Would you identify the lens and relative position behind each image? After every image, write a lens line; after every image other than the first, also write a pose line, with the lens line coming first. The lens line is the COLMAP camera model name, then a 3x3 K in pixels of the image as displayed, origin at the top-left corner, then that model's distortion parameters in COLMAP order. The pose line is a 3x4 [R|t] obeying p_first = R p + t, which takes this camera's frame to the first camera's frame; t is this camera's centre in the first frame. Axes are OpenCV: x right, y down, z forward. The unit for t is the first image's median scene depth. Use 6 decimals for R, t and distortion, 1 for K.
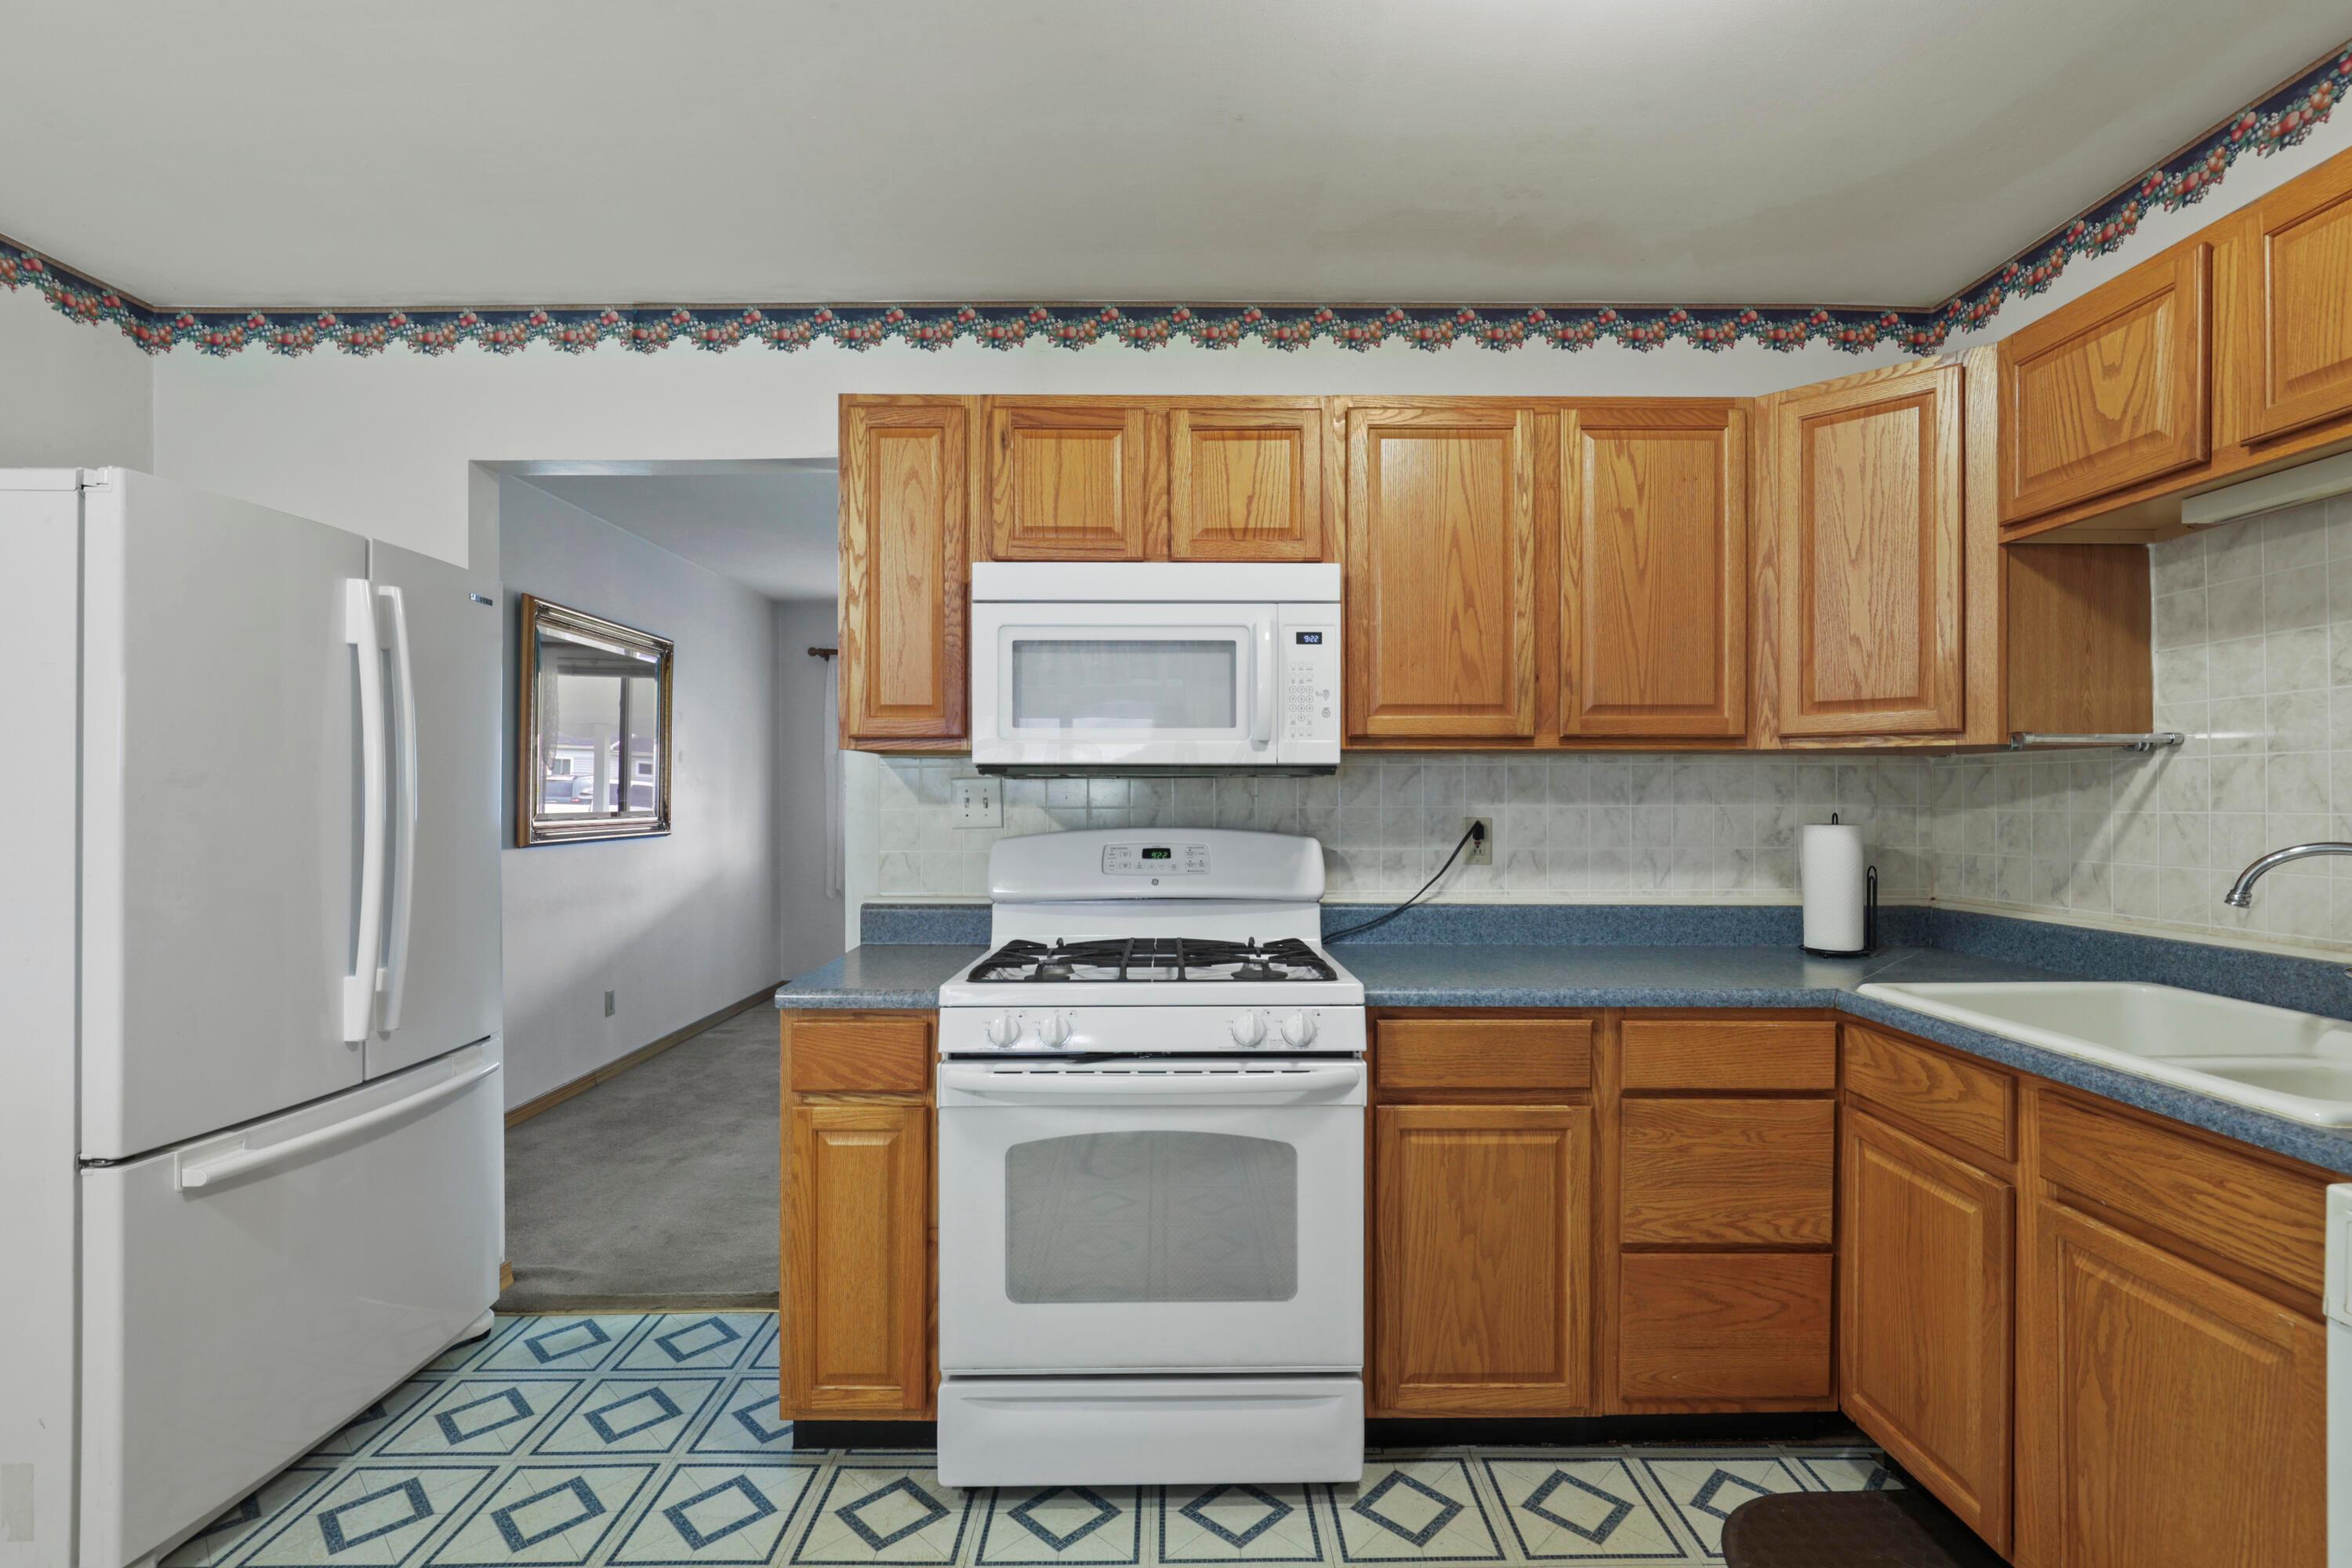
lens RADIAL K [[1101.1, 0, 1179.3], [0, 1101.1, 805.3], [0, 0, 1]] dist [-0.002799, 0.000826]
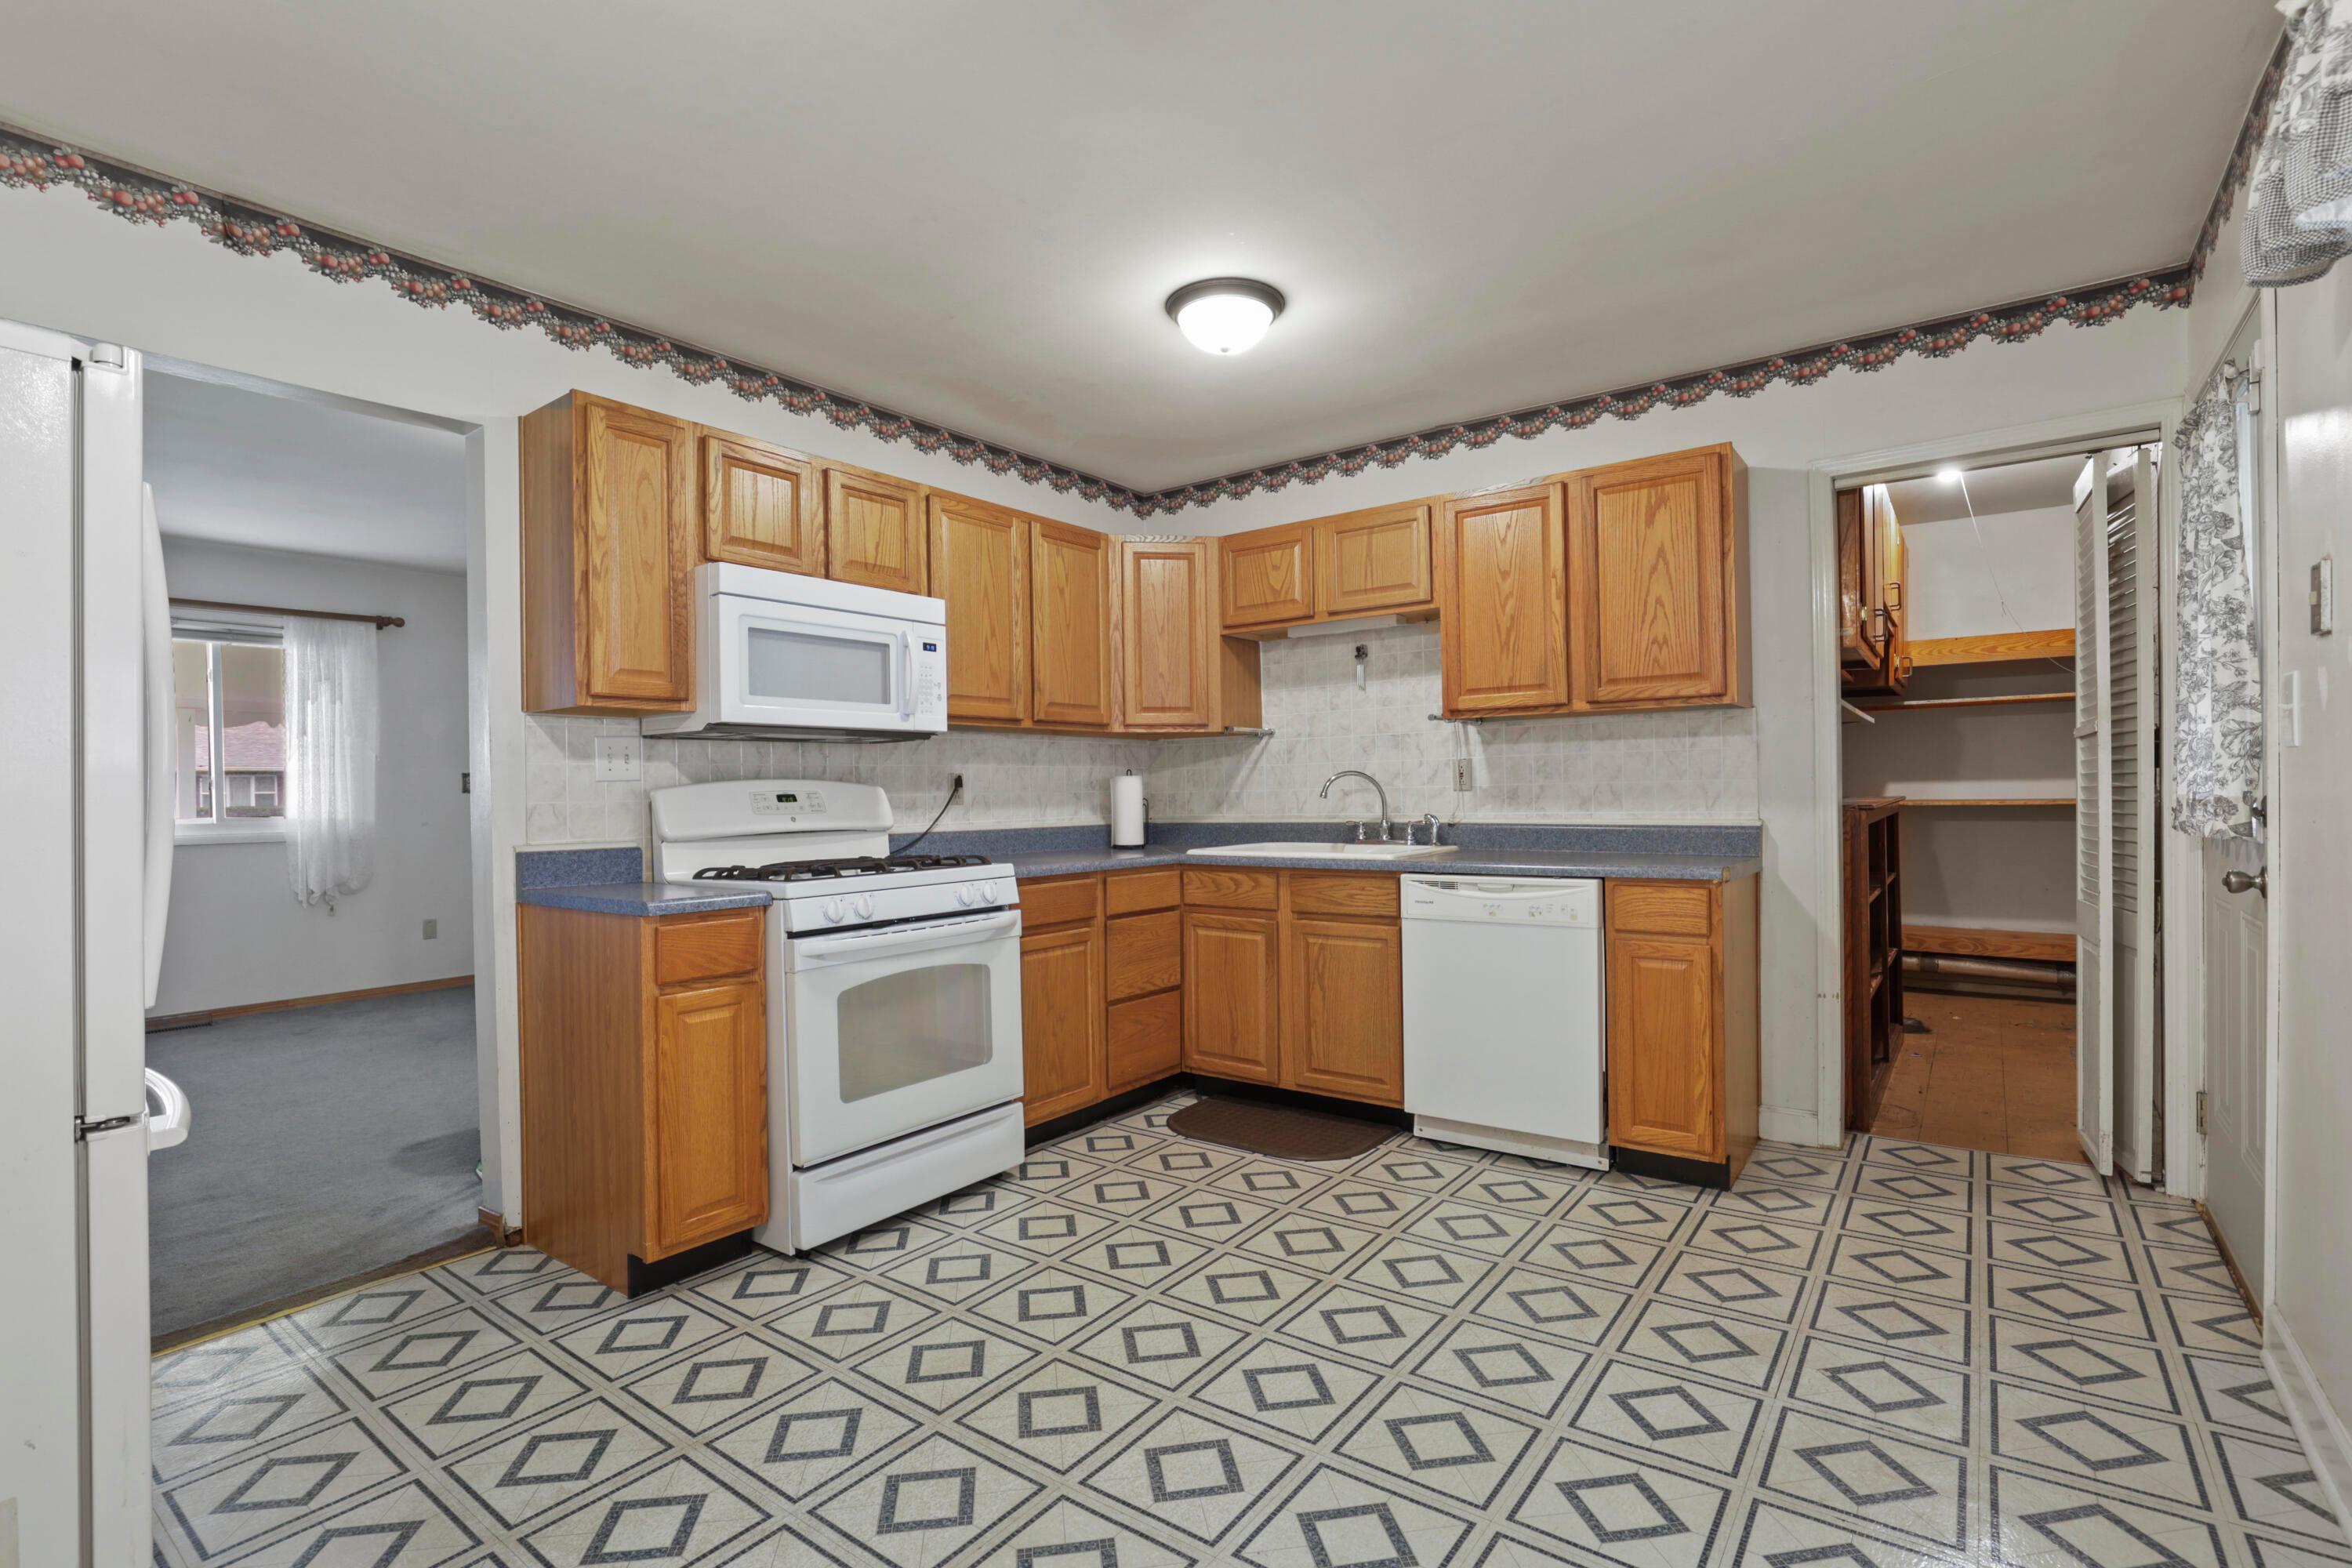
lens RADIAL K [[1101.1, 0, 1179.3], [0, 1101.1, 805.3], [0, 0, 1]] dist [-0.002799, 0.000826]
pose [[0.605944, -0.019074, 0.795278, -0.948210], [0.024564, 0.999684, 0.005261, 0.069430], [-0.795128, 0.016347, 0.606222, -0.188760]]
